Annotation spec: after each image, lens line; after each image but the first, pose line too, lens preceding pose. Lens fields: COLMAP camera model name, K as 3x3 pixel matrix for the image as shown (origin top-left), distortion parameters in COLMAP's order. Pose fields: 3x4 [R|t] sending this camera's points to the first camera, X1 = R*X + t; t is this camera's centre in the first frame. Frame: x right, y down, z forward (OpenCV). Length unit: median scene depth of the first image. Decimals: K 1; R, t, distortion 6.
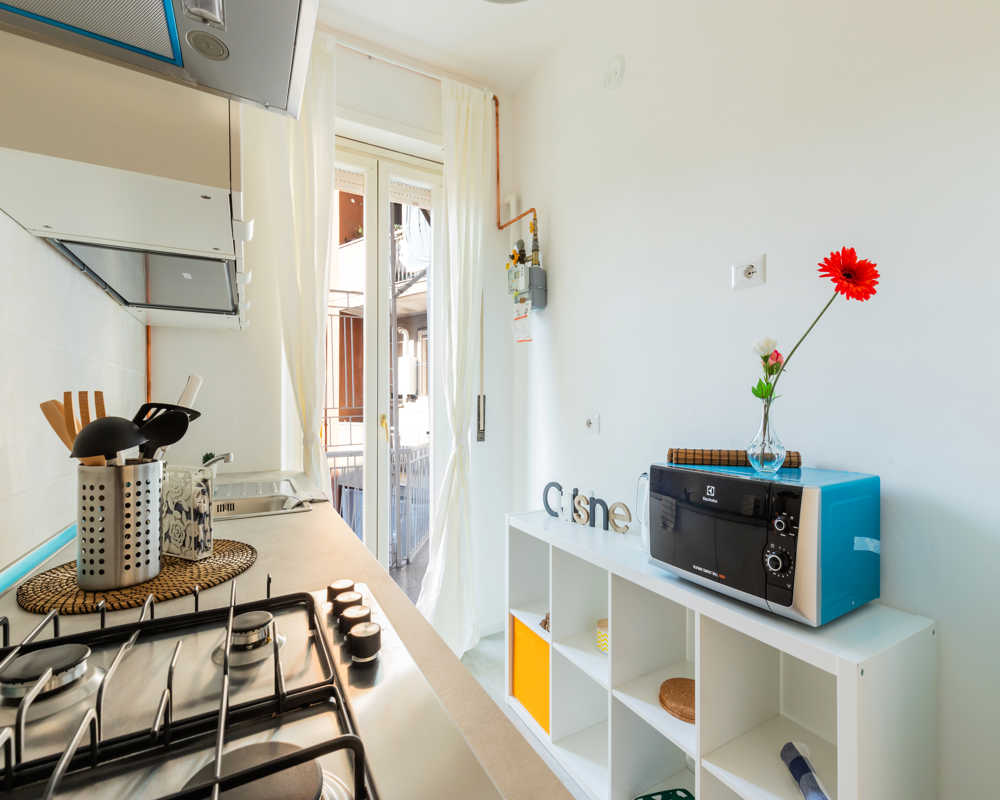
lens RADIAL K [[463.0, 0, 500.4], [0, 463.0, 403.7], [0, 0, 1]] dist [0.006340, -0.000245]
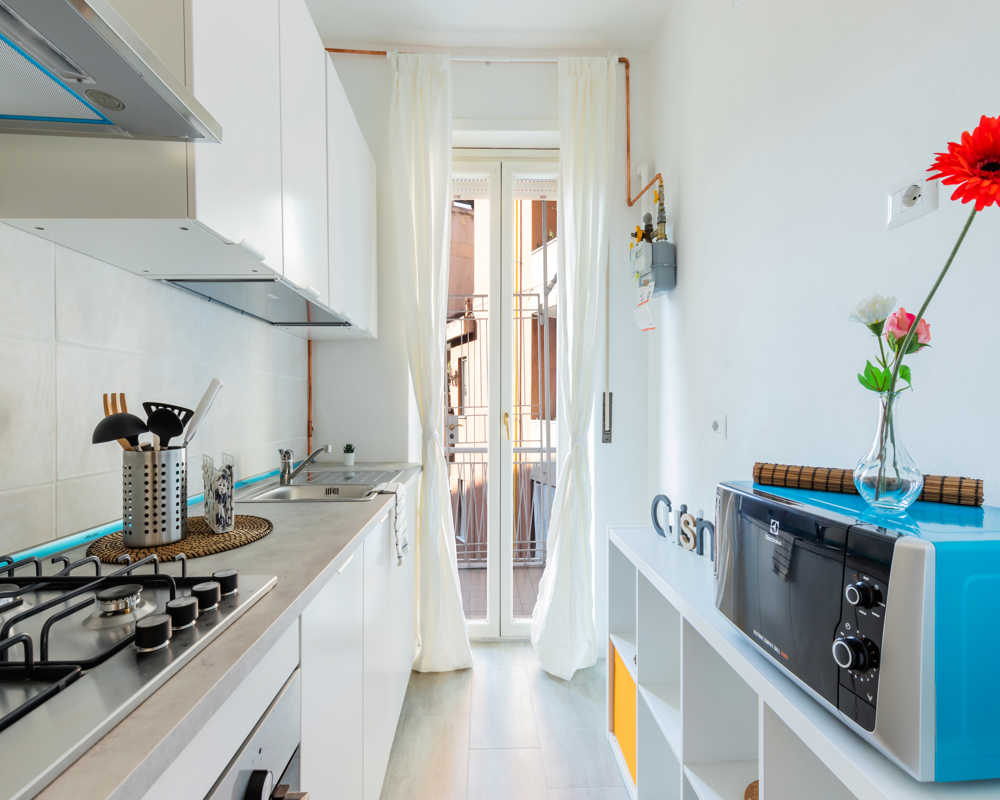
lens RADIAL K [[463.0, 0, 497.0], [0, 463.0, 403.5], [0, 0, 1]] dist [0.006340, -0.000245]
pose [[0.889555, -0.001789, -0.456825, 0.255932], [0.003064, 0.999993, 0.002051, 0.001183], [0.456818, -0.003225, 0.889554, 0.126715]]
